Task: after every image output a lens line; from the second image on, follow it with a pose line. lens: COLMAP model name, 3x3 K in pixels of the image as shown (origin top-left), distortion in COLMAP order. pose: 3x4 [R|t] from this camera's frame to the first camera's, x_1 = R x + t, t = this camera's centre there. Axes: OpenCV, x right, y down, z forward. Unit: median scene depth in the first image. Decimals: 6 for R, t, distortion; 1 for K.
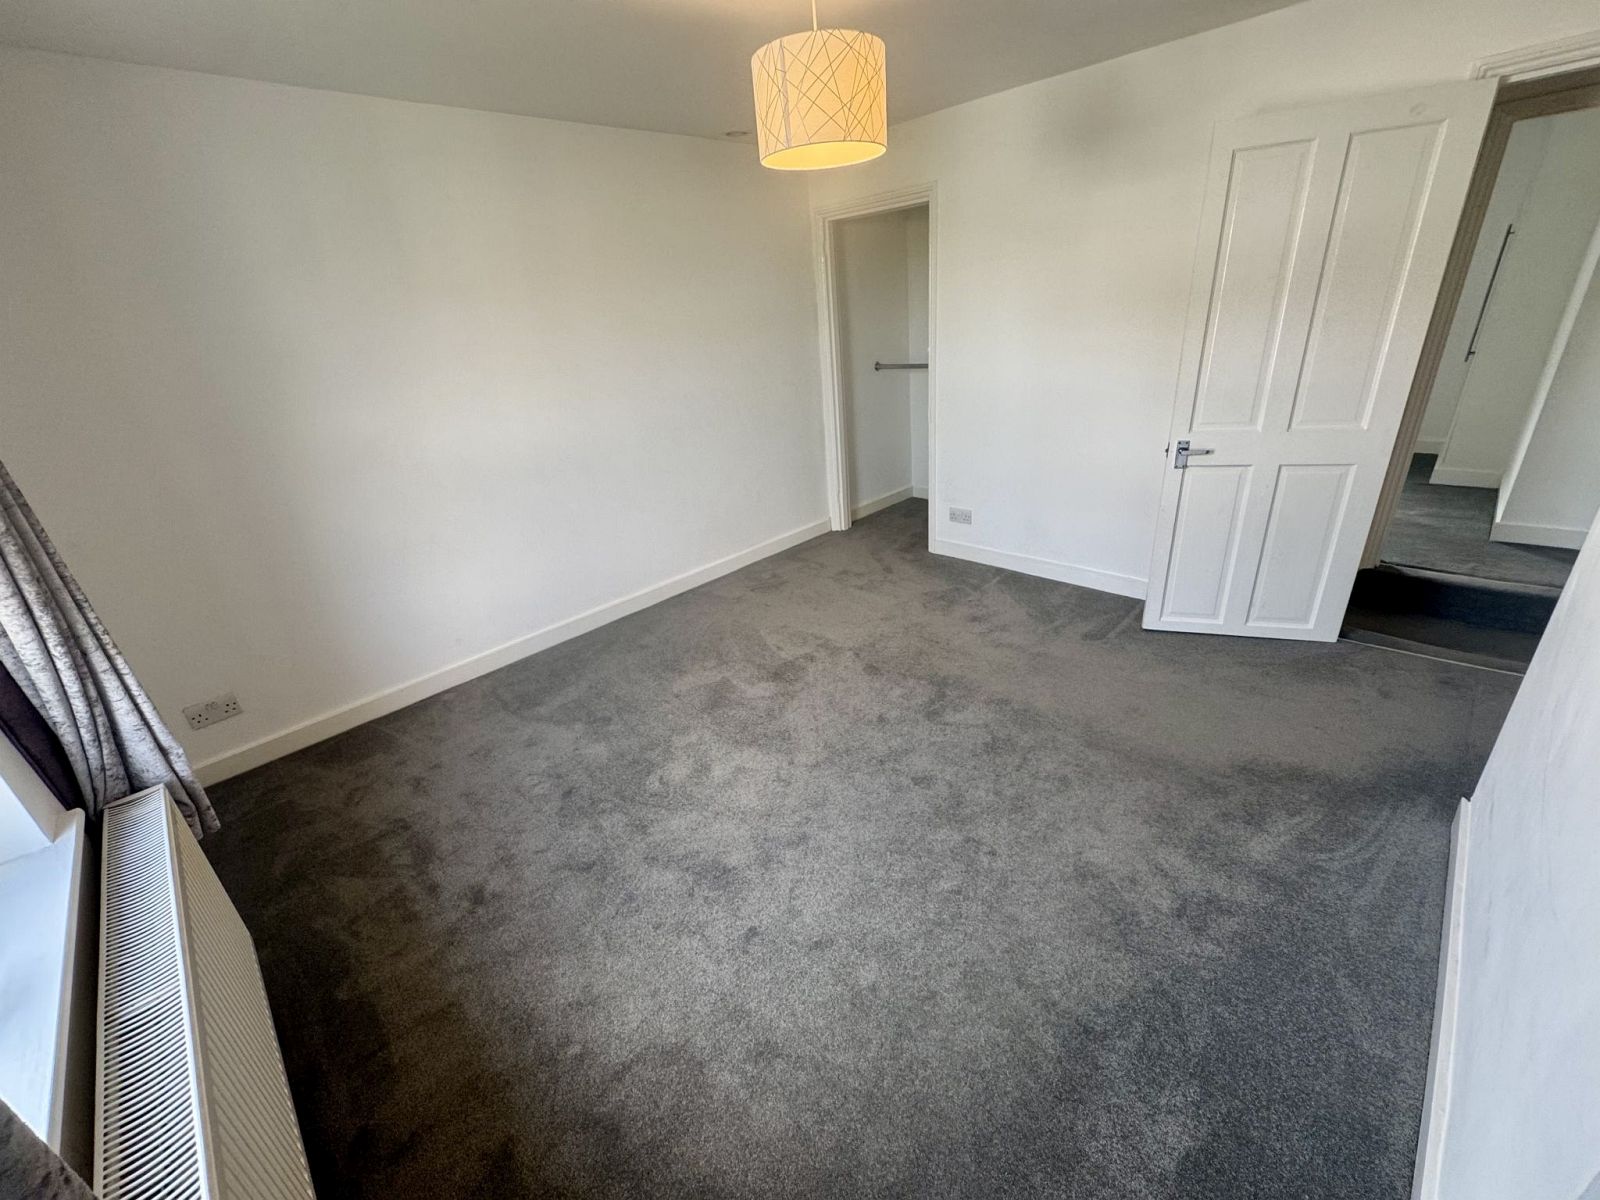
lens RADIAL K [[640.2, 0, 802.5], [0, 640.2, 601.5], [0, 0, 1]] dist [-0.004498, -0.000319]
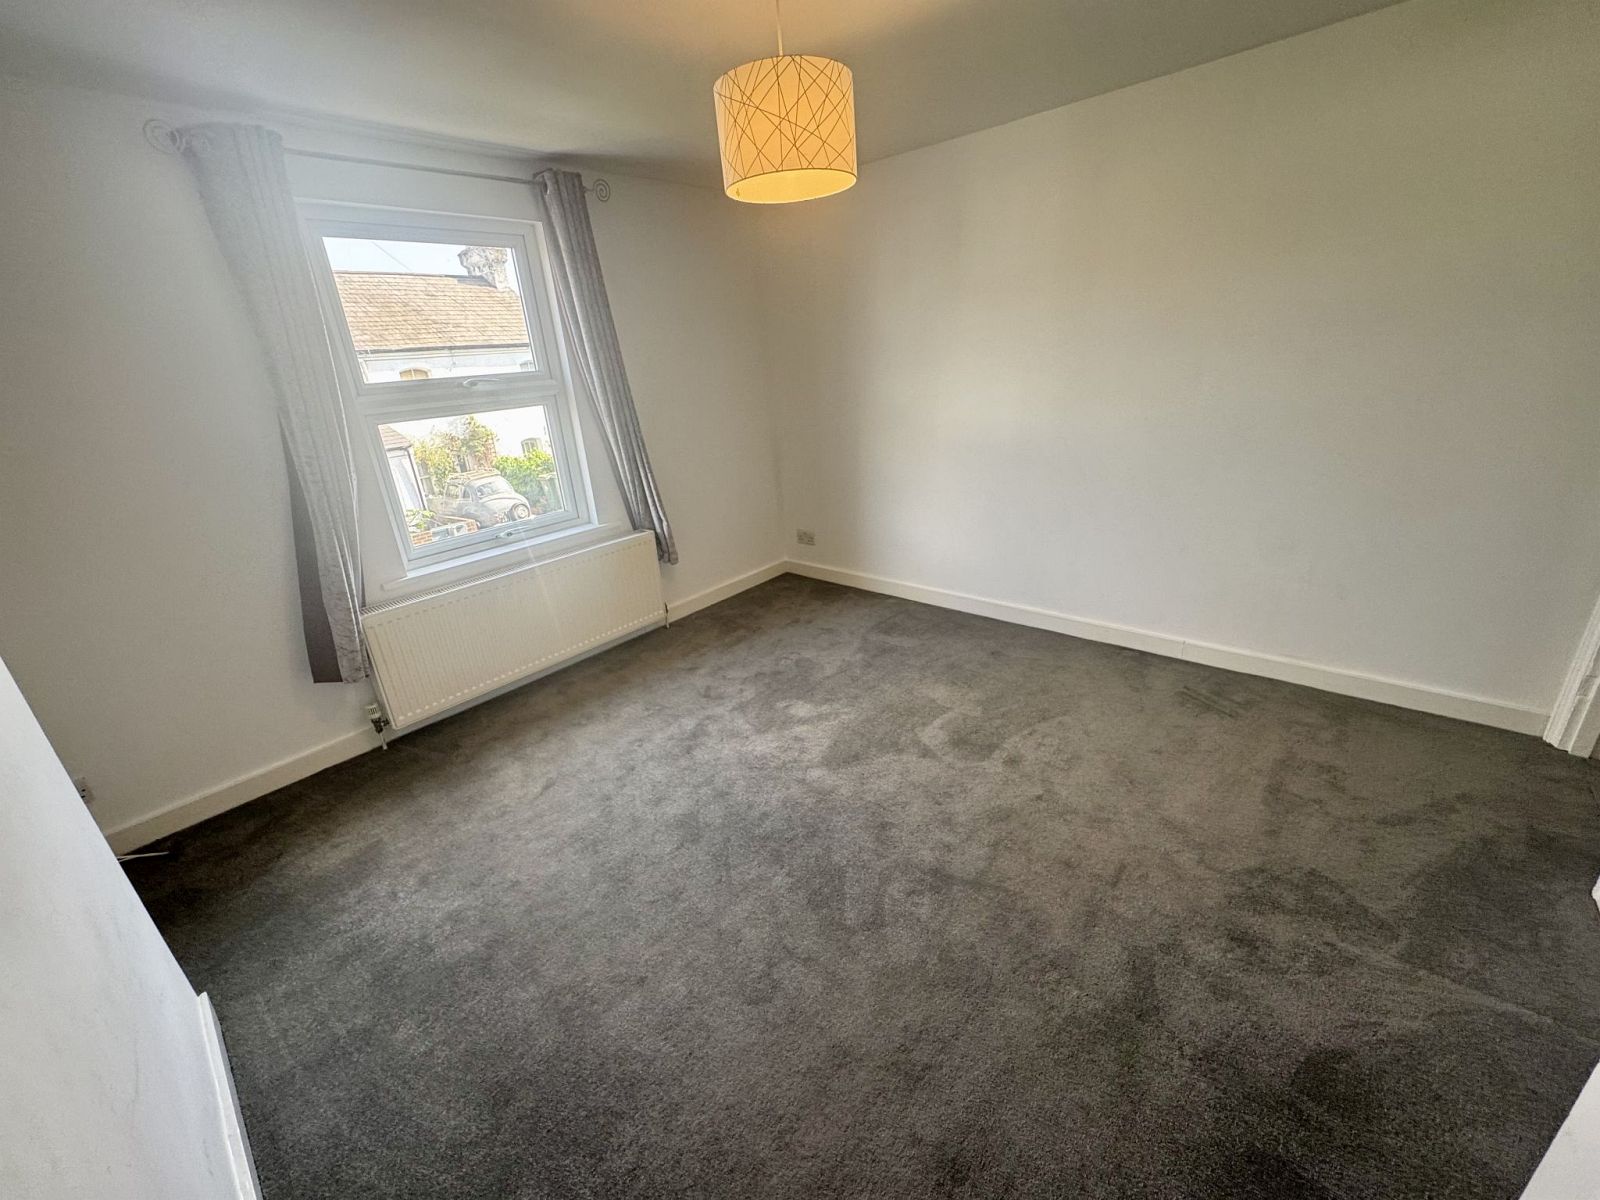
lens RADIAL K [[640.2, 0, 793.4], [0, 640.2, 604.2], [0, 0, 1]] dist [-0.004498, -0.000319]
pose [[0.054612, 0.428064, -0.902097, 0.625060], [-0.358110, 0.851740, 0.382488, -0.277339], [0.932081, 0.302161, 0.199809, 0.551482]]
